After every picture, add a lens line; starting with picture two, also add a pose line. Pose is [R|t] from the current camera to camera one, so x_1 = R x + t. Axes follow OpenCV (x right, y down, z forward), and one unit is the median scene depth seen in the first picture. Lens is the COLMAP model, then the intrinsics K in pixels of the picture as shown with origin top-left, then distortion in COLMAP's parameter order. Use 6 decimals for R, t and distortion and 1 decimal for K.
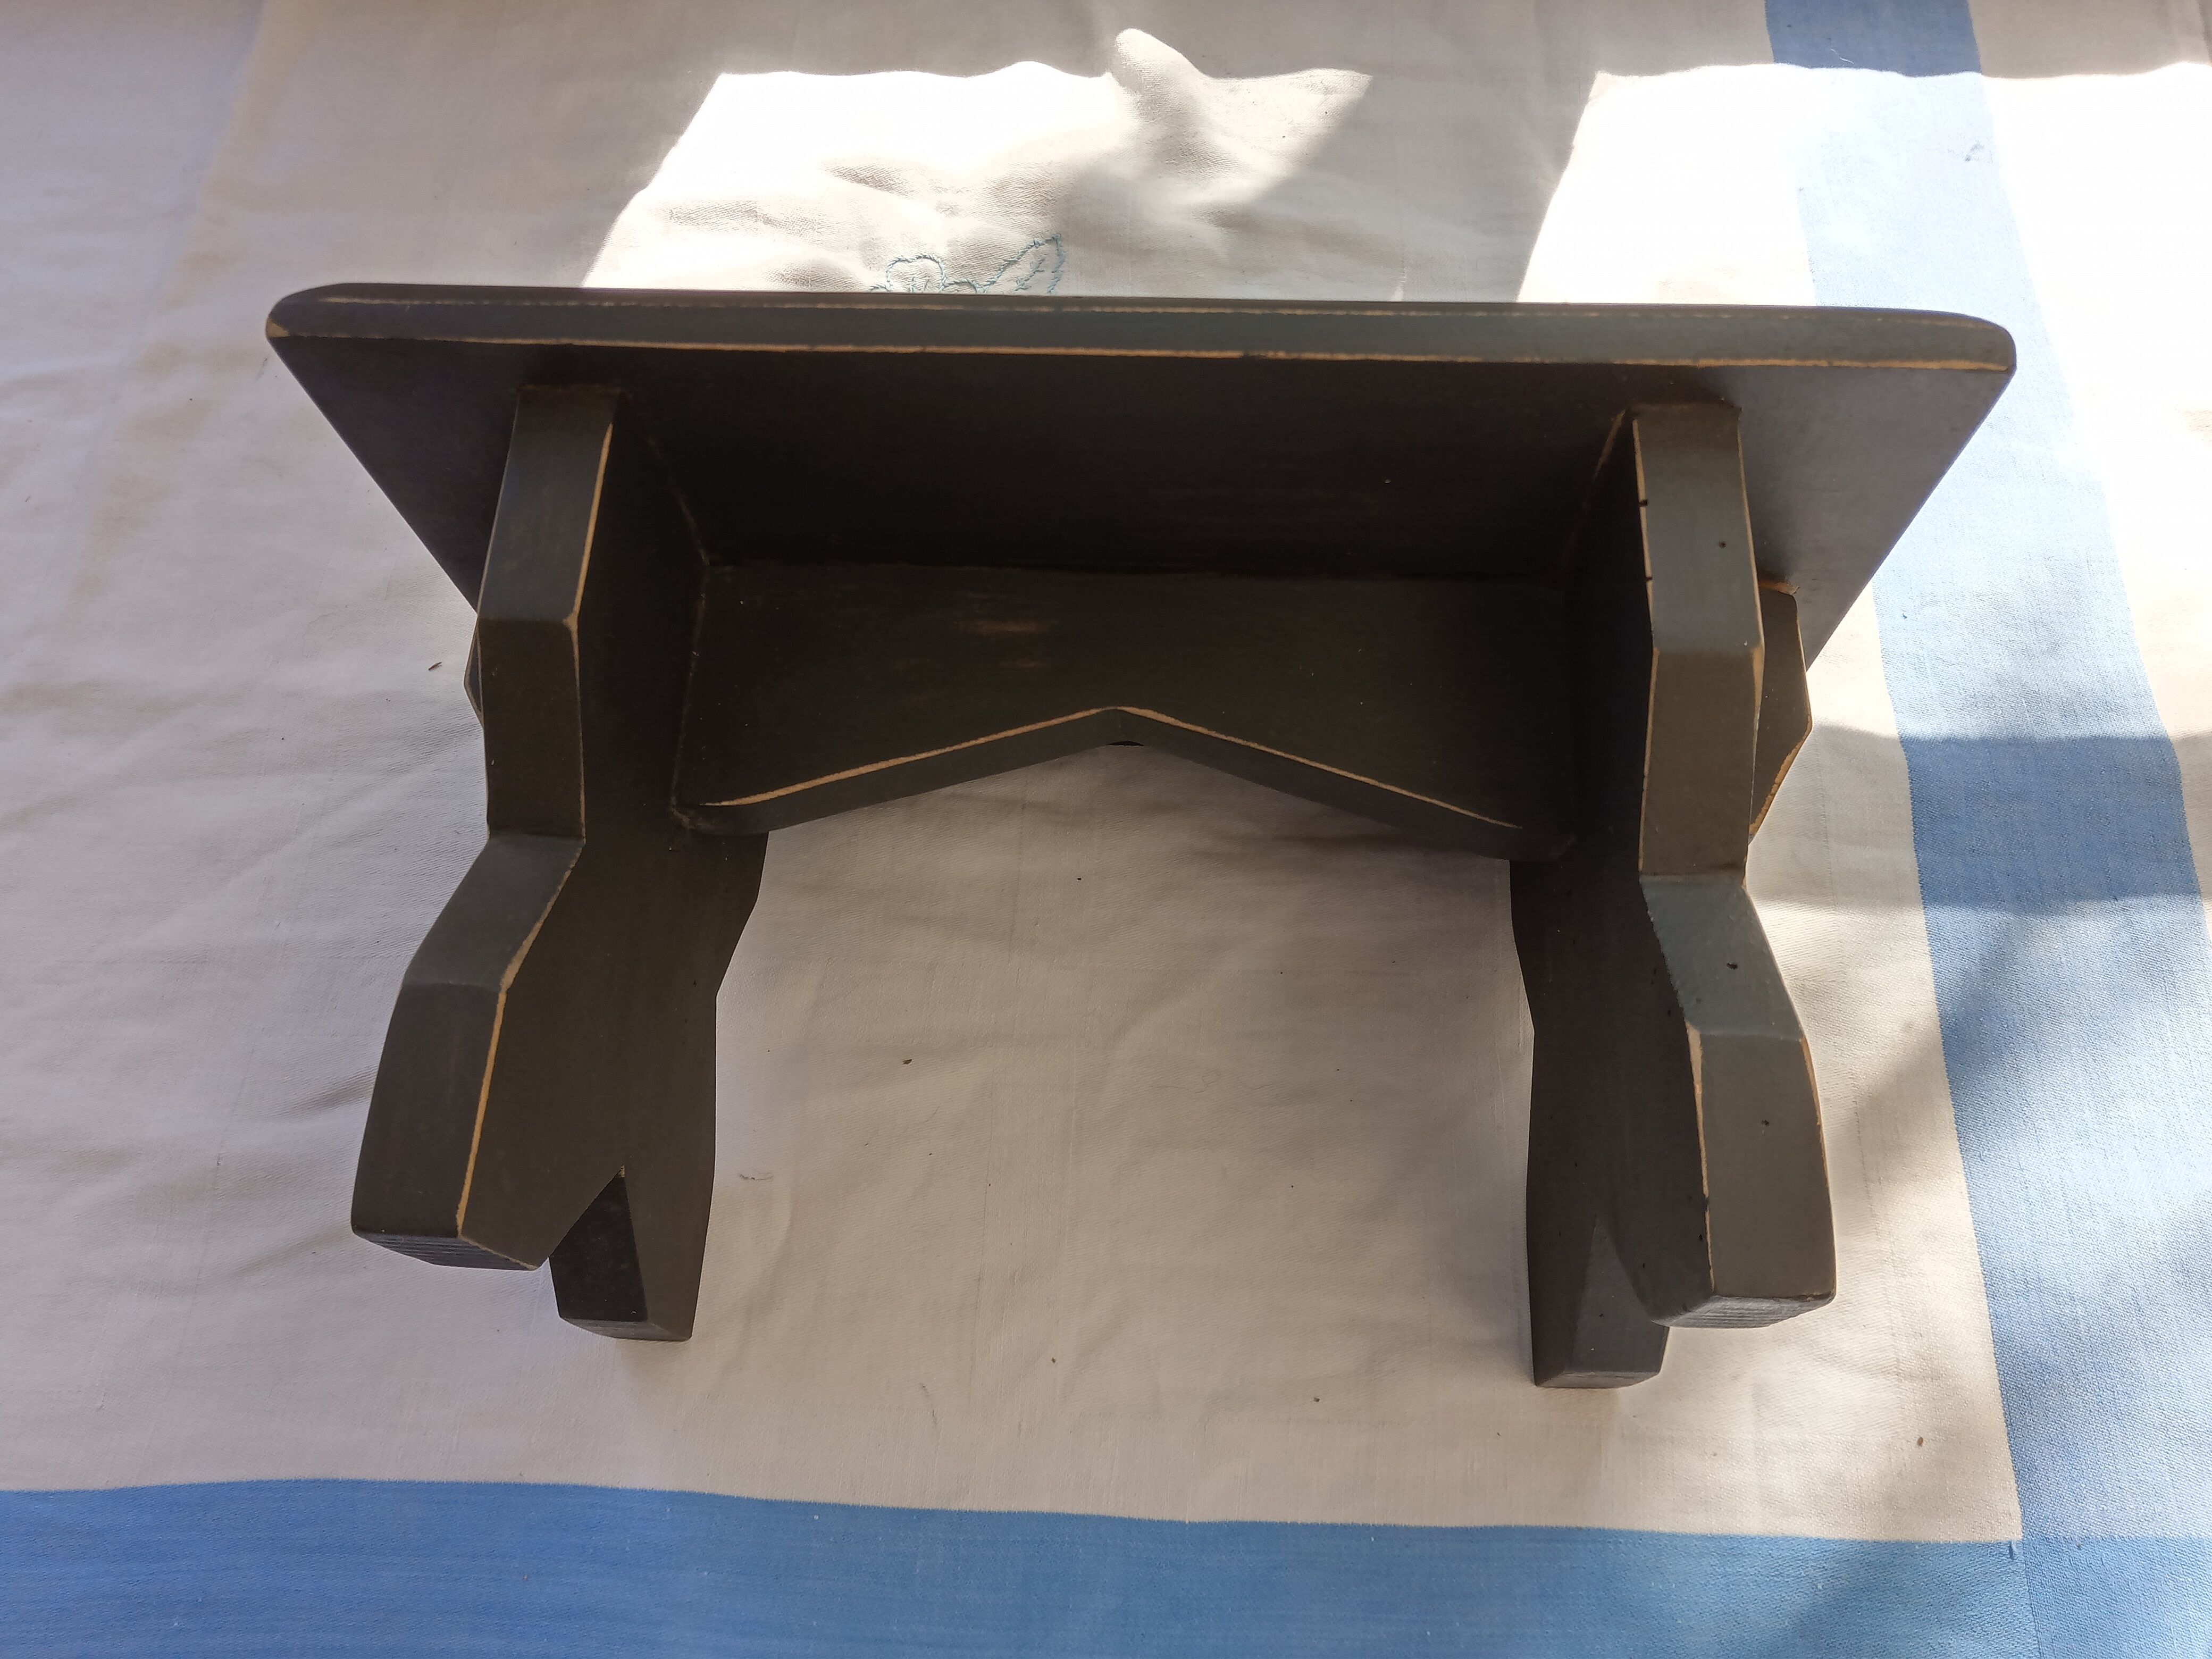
lens RADIAL K [[1763.2, 0, 1106.0], [0, 1763.2, 829.5], [0, 0, 1]] dist [0.000502, -0.036645]
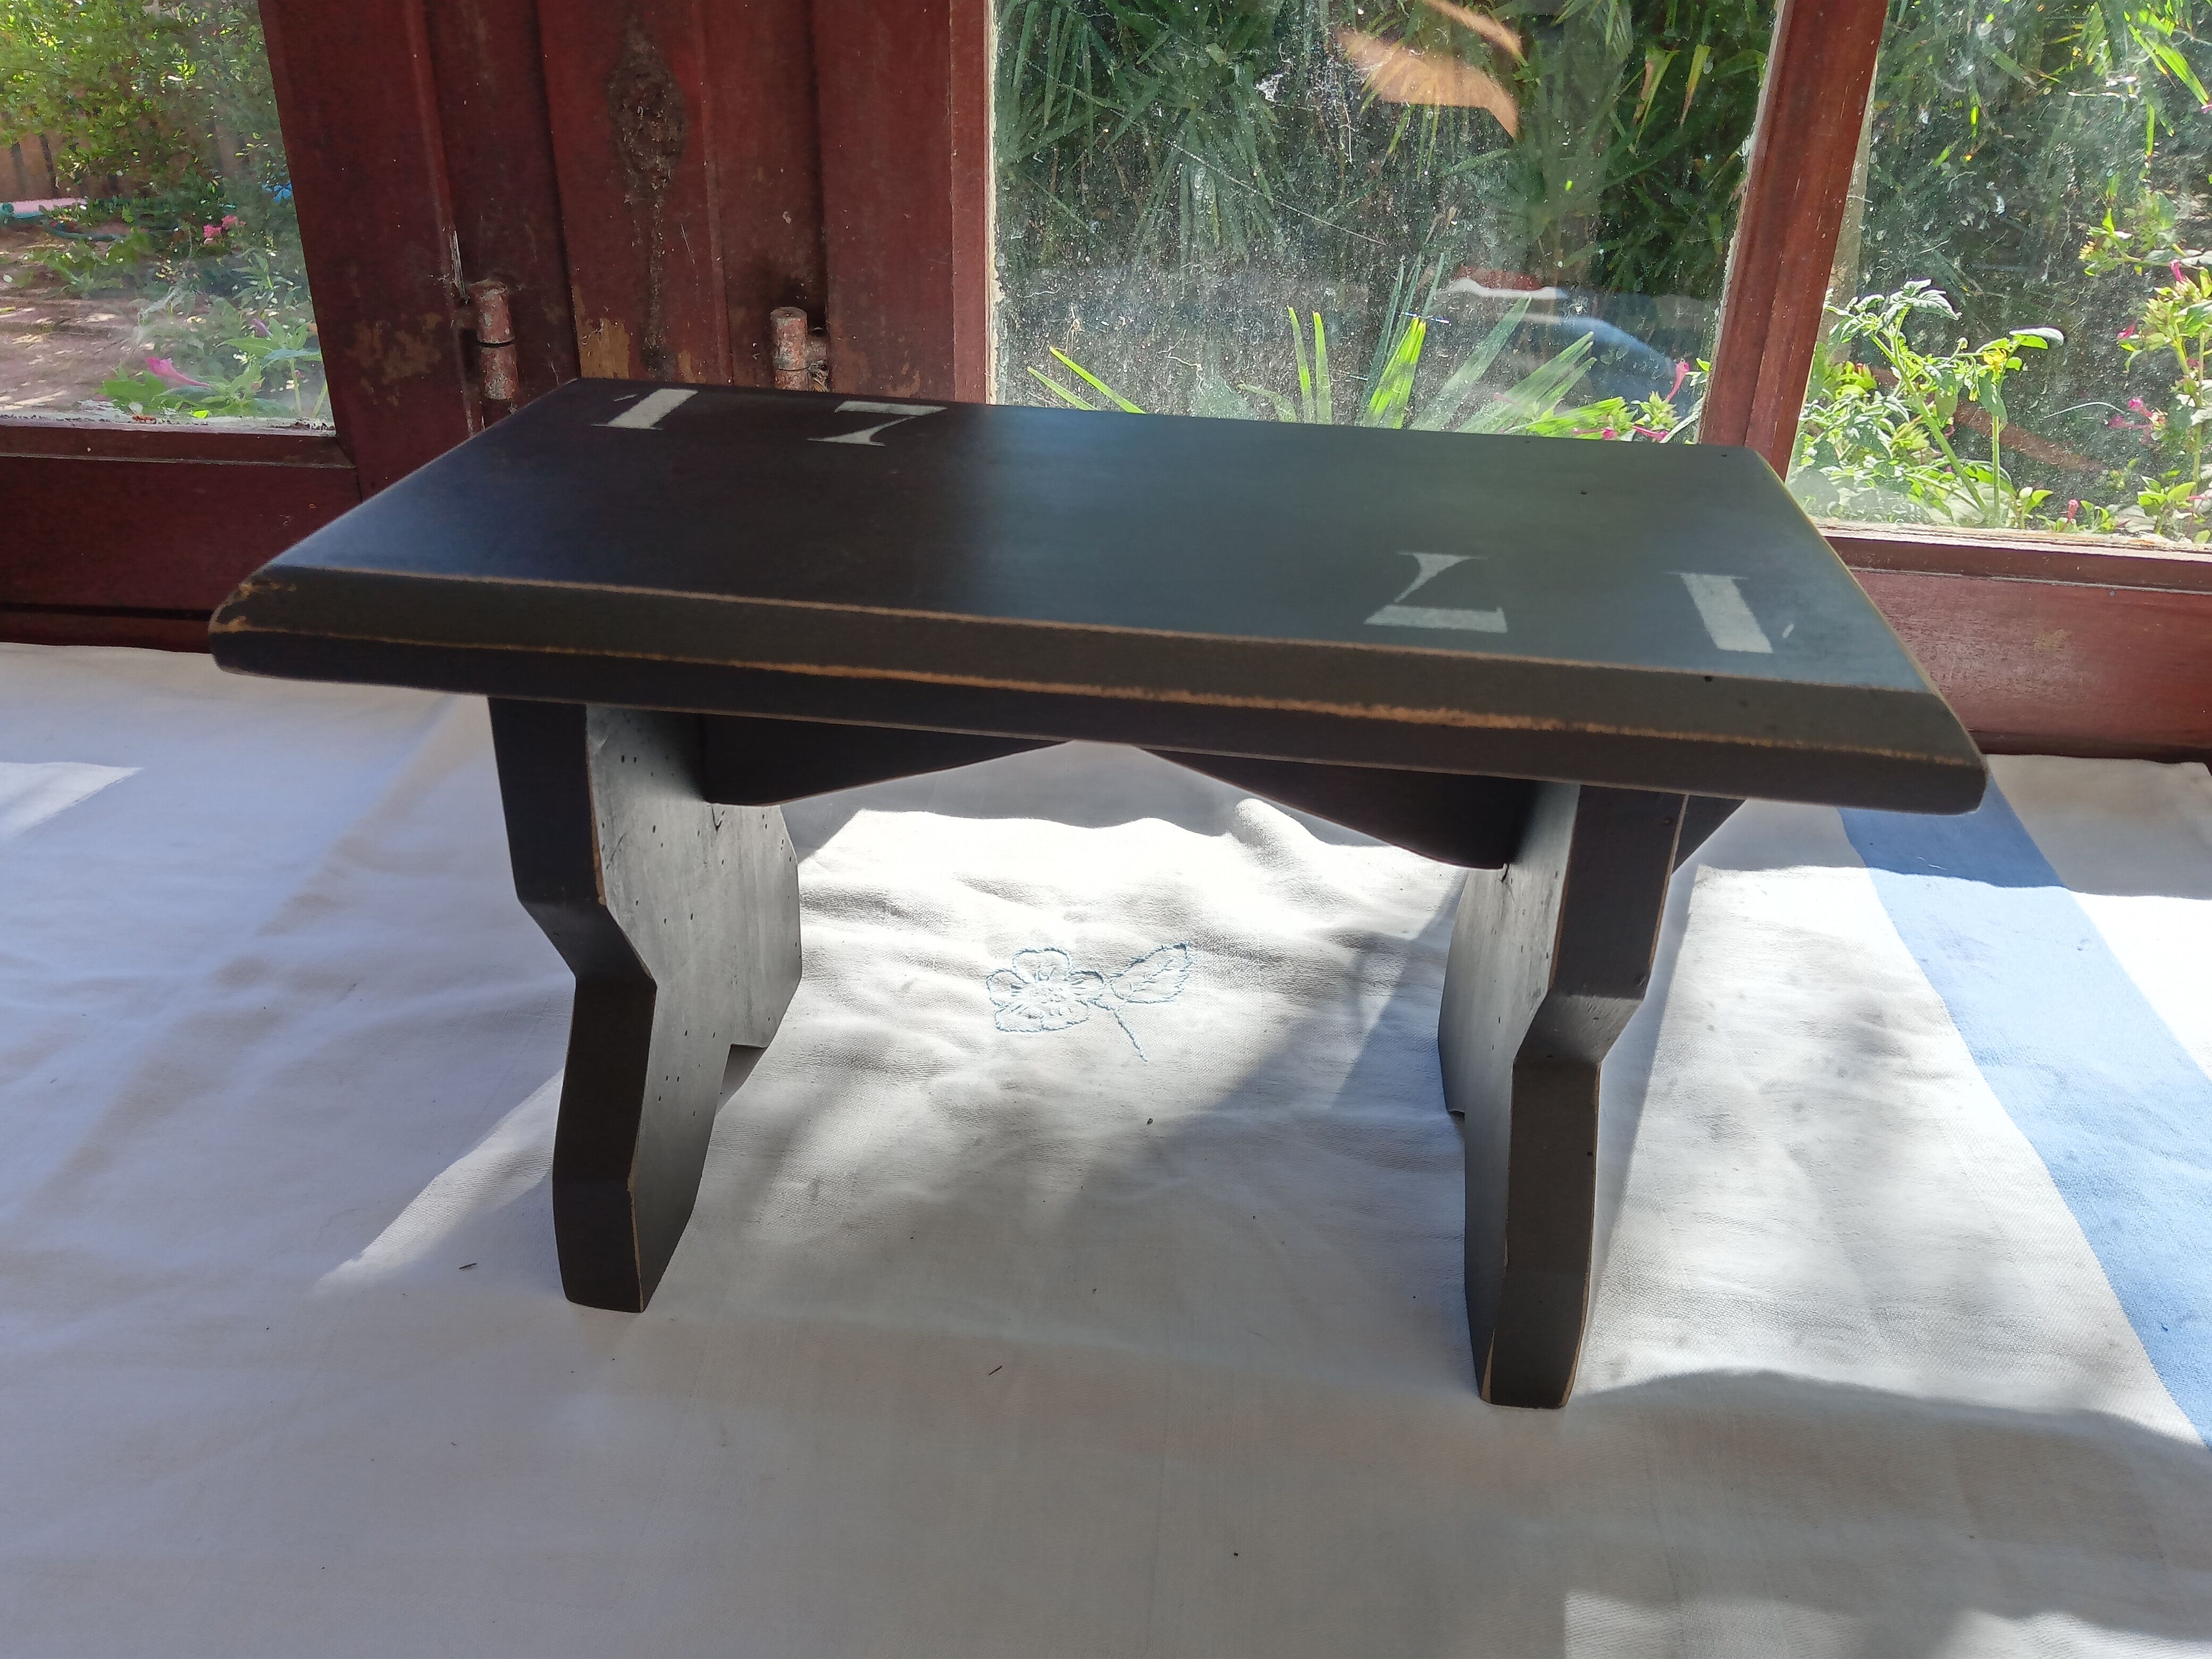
lens RADIAL K [[1763.2, 0, 1106.0], [0, 1763.2, 829.5], [0, 0, 1]] dist [0.000502, -0.036645]
pose [[0.996955, 0.077773, 0.005624, -0.100796], [-0.061959, 0.833893, -0.548437, 0.188780], [-0.047344, 0.546419, 0.836173, 0.164279]]
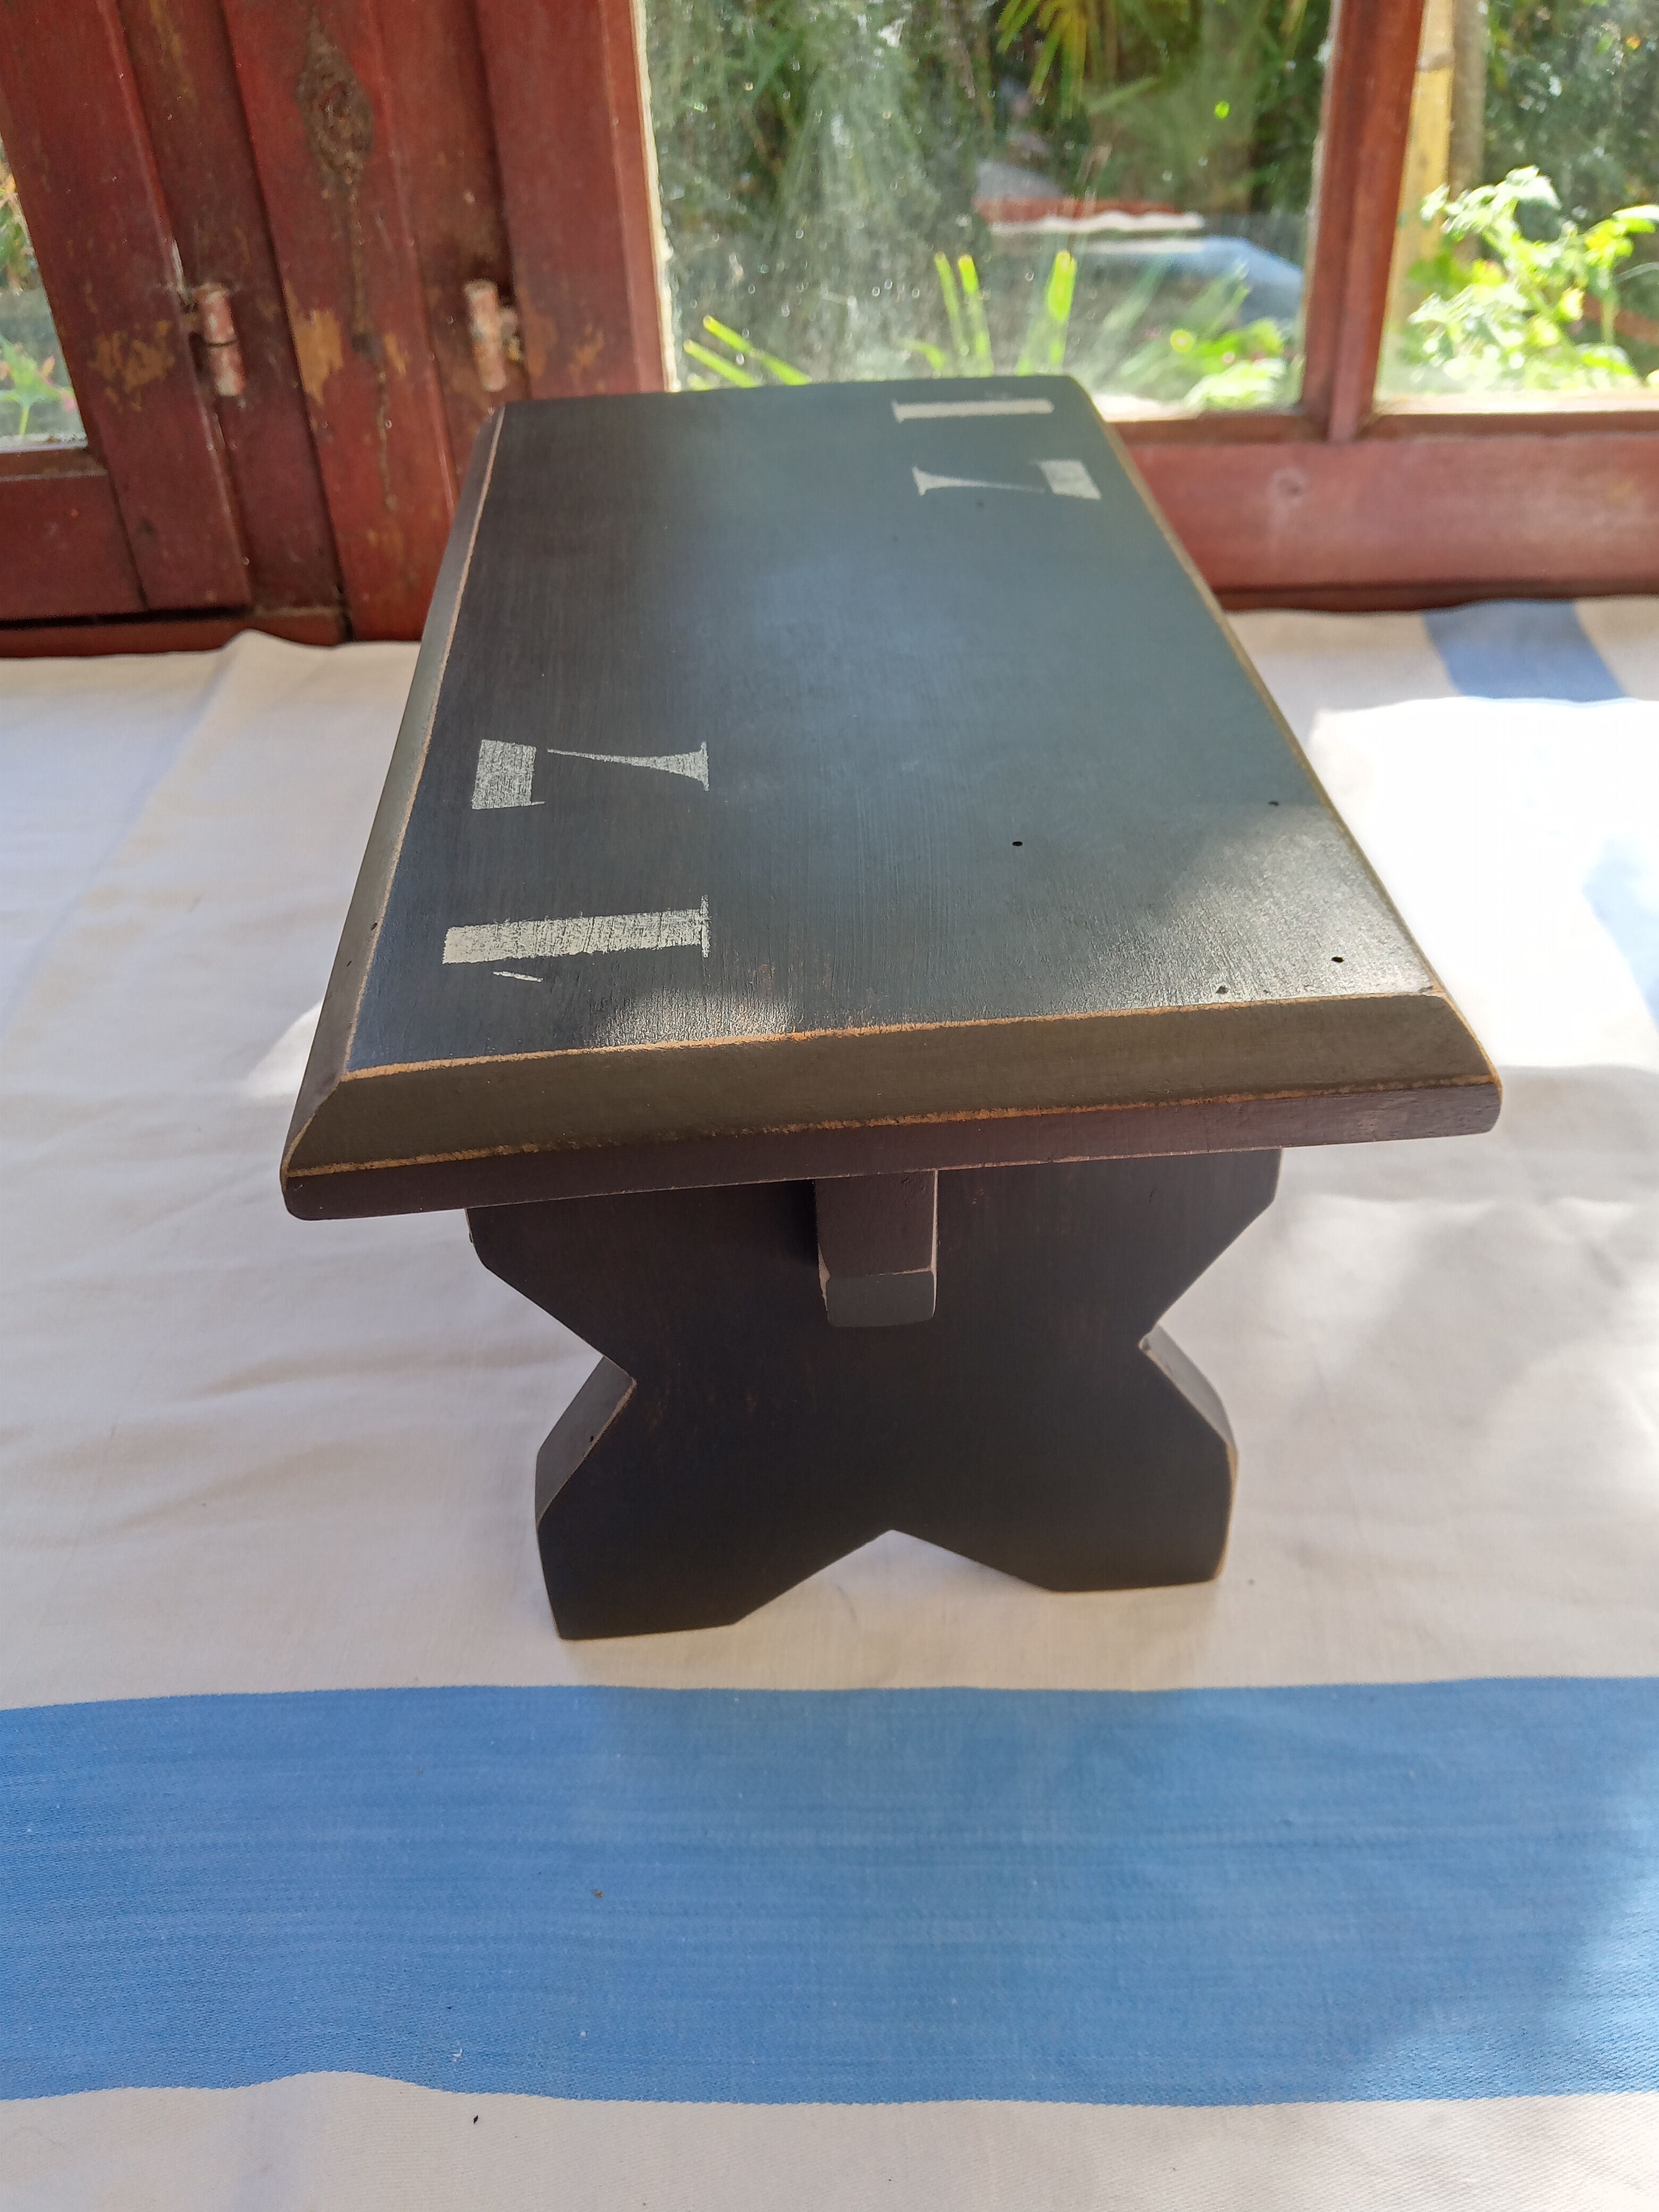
lens RADIAL K [[1767.8, 0, 816.4], [0, 1767.8, 1118.2], [0, 0, 1]] dist [-0.006729, -0.051841]
pose [[0.999848, -0.014965, 0.008979, -0.103522], [0.017345, 0.908960, -0.416523, 0.412016], [-0.001929, 0.416615, 0.909081, 0.016700]]
